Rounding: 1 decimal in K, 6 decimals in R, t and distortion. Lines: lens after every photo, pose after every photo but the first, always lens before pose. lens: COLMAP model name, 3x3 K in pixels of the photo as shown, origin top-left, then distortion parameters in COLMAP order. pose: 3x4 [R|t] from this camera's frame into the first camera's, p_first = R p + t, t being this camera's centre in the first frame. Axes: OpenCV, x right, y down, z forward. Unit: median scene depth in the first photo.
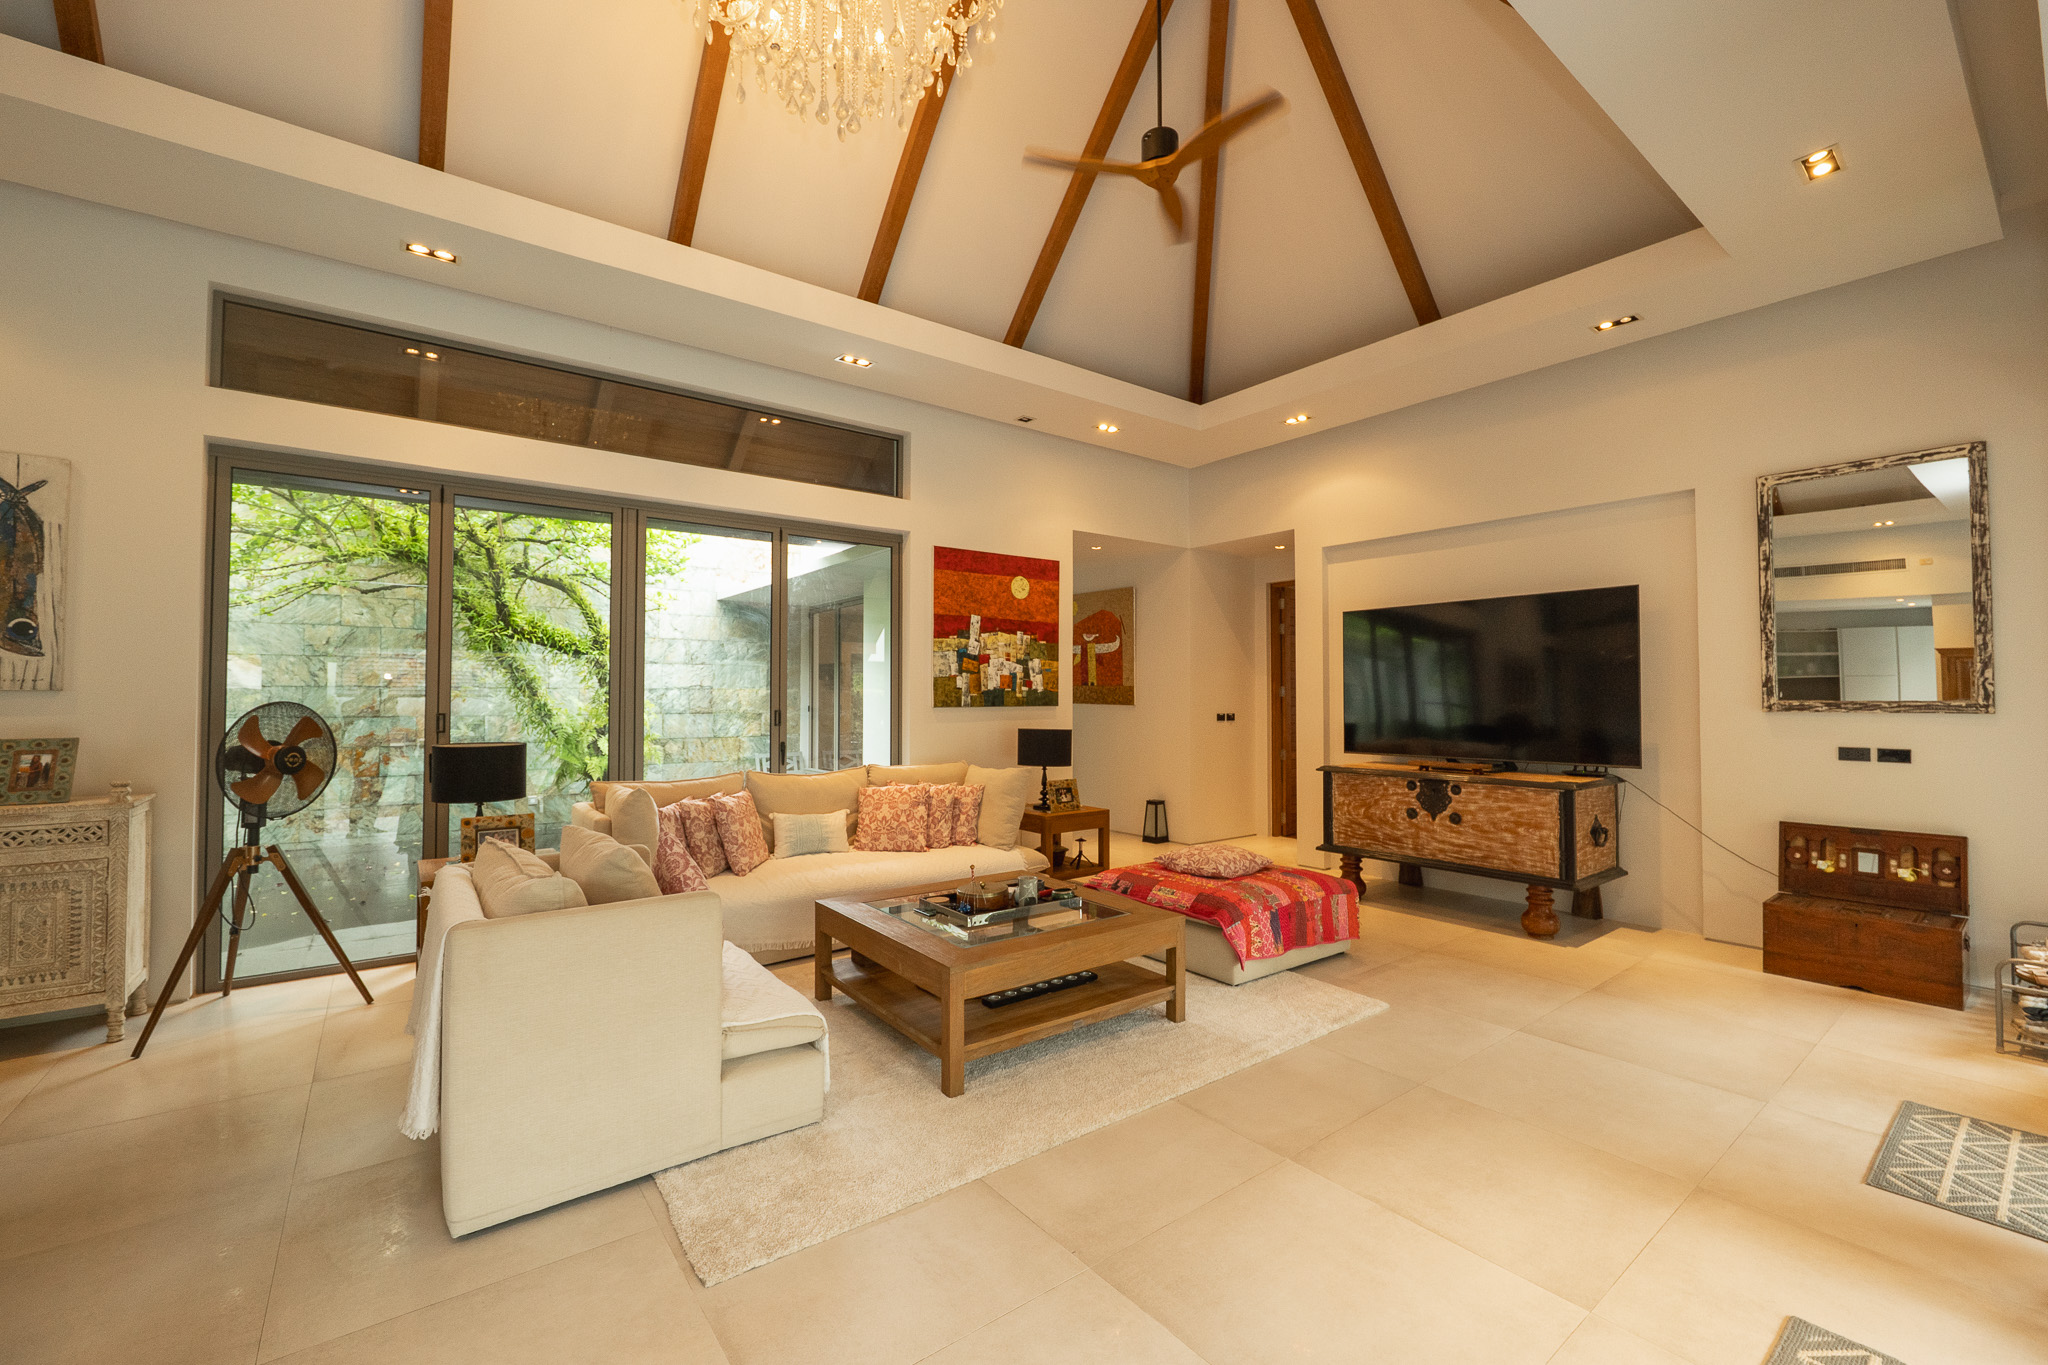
lens RADIAL K [[836.2, 0, 1014.4], [0, 836.2, 680.1], [0, 0, 1]] dist [-0.012724, -0.000532]
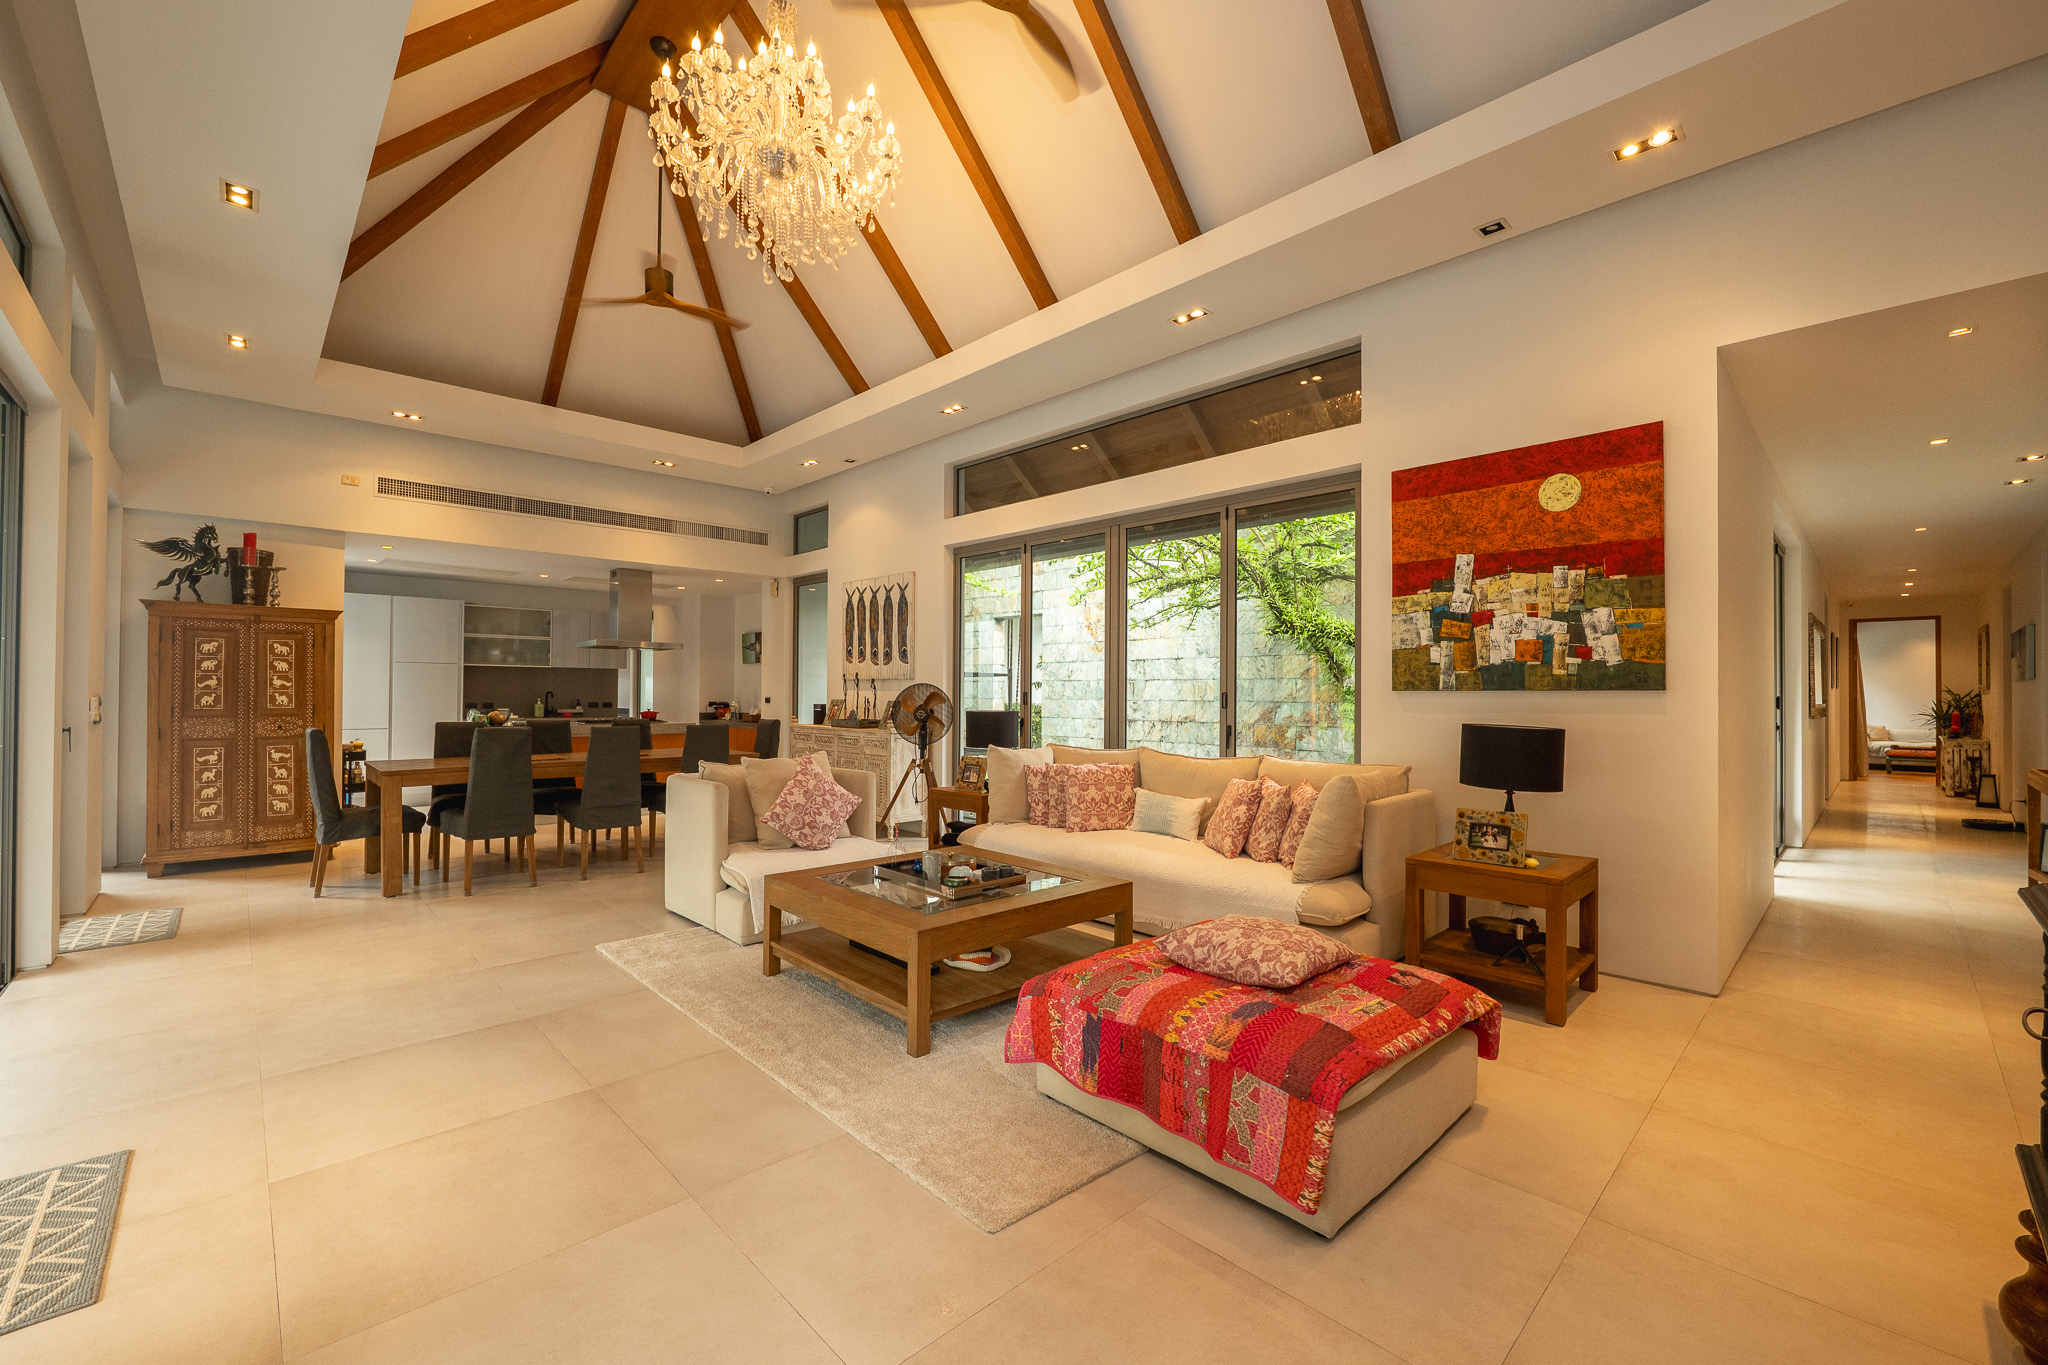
lens RADIAL K [[836.2, 0, 1014.4], [0, 836.2, 687.5], [0, 0, 1]] dist [-0.012724, -0.000532]
pose [[0.112681, -0.006421, -0.993610, 0.579991], [0.016323, 0.999856, -0.004611, 0.026914], [0.993497, -0.015699, 0.112770, 0.565531]]
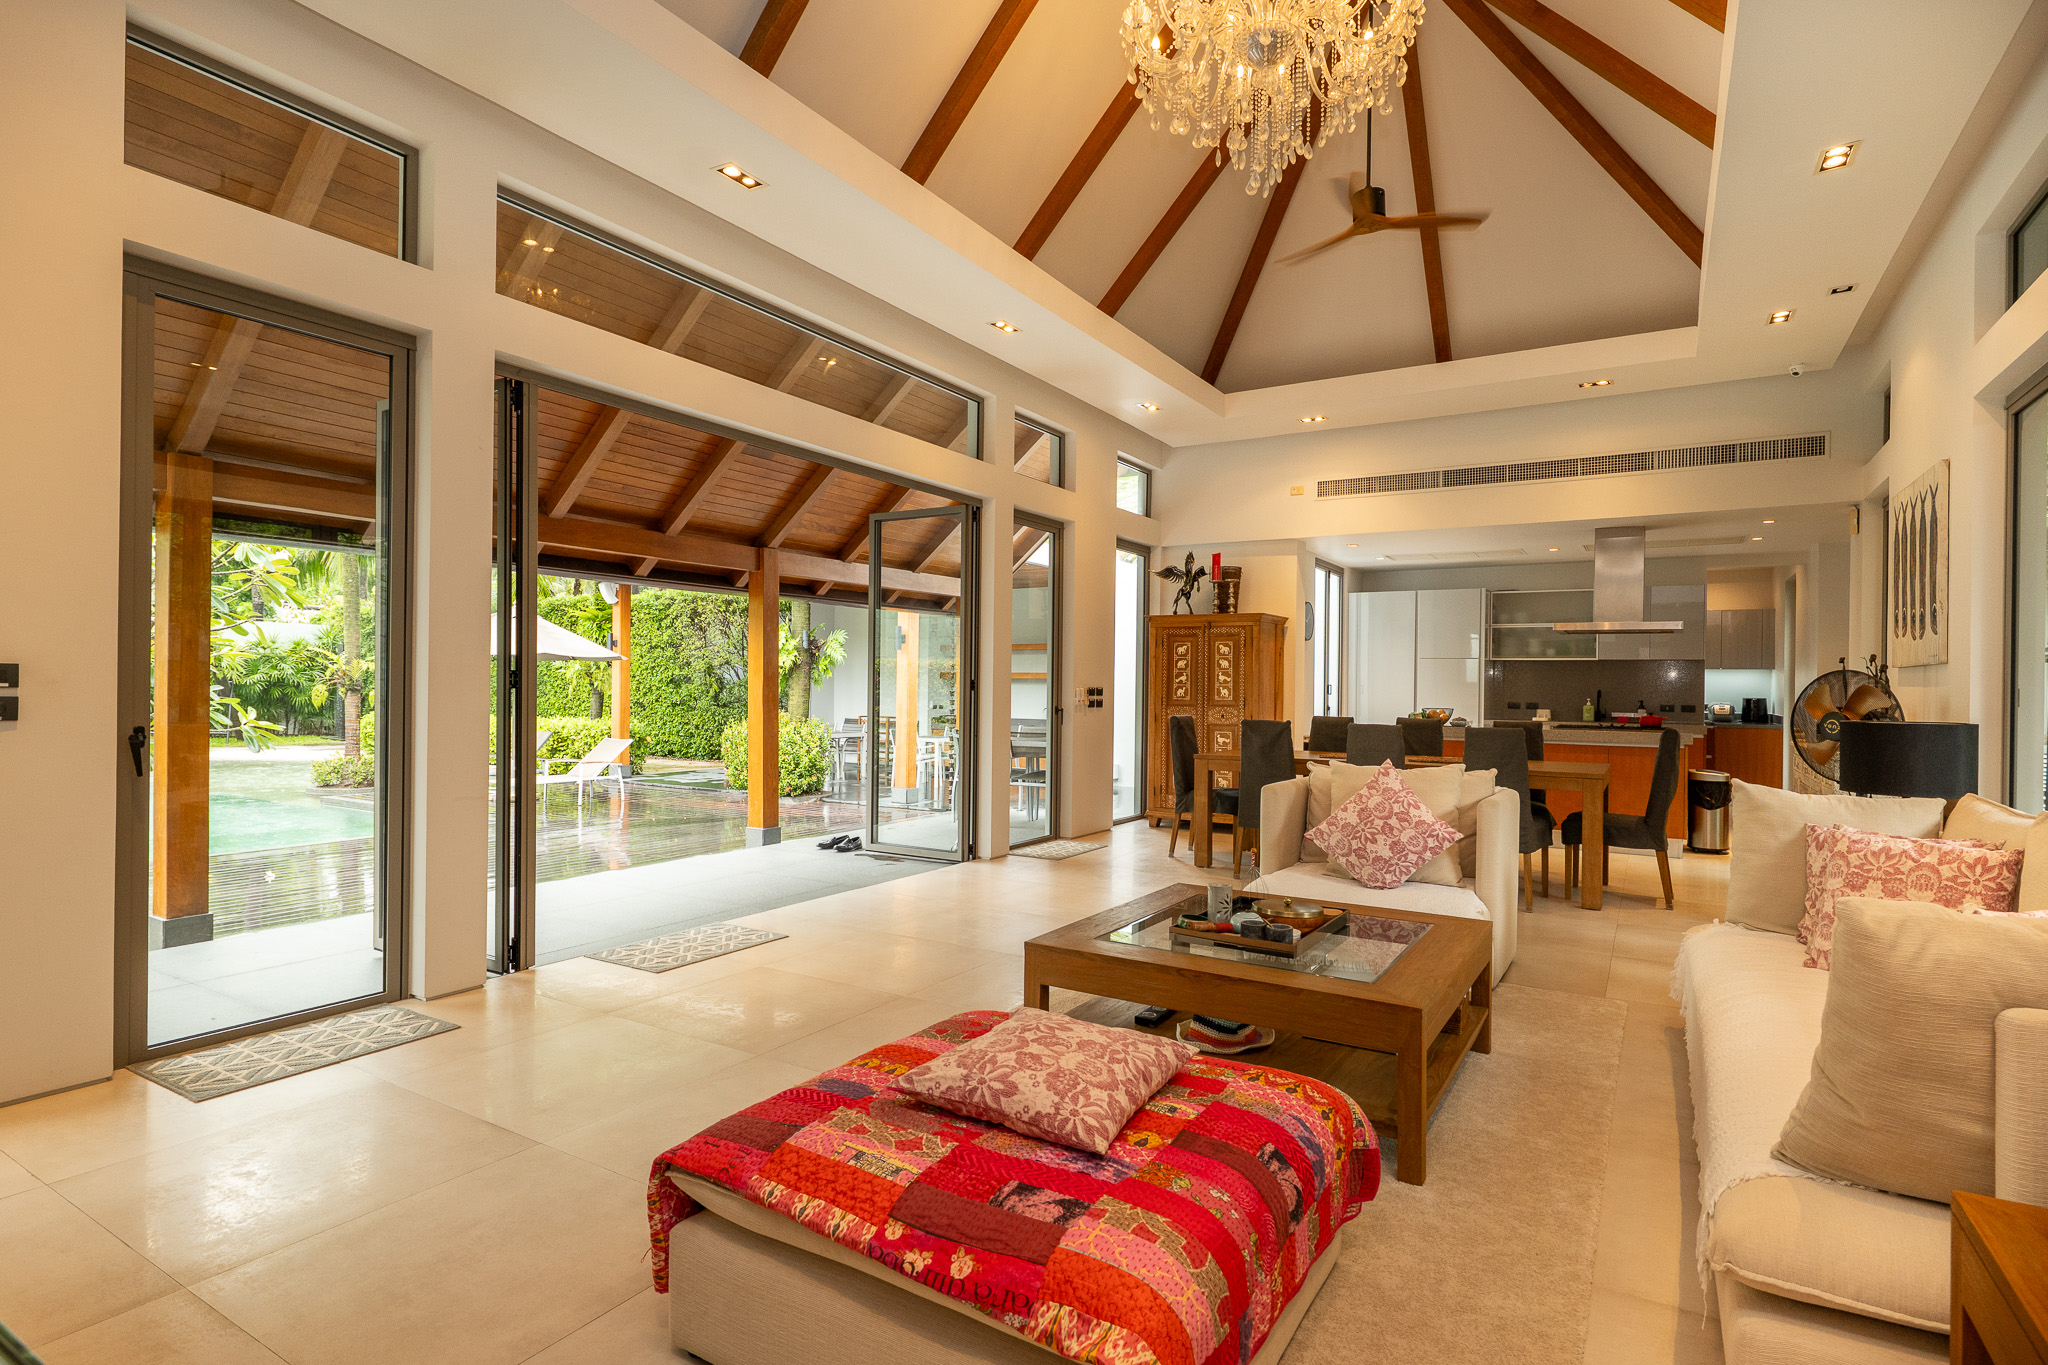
lens RADIAL K [[1039.4, 0, 1023.8], [0, 1039.4, 682.9], [0, 0, 1]] dist [0.004485, 0.000584]
pose [[-0.929185, -0.012504, -0.369404, 0.302568], [-0.004435, 0.999733, -0.022683, 0.043120], [0.369589, -0.019438, -0.928992, 1.045049]]
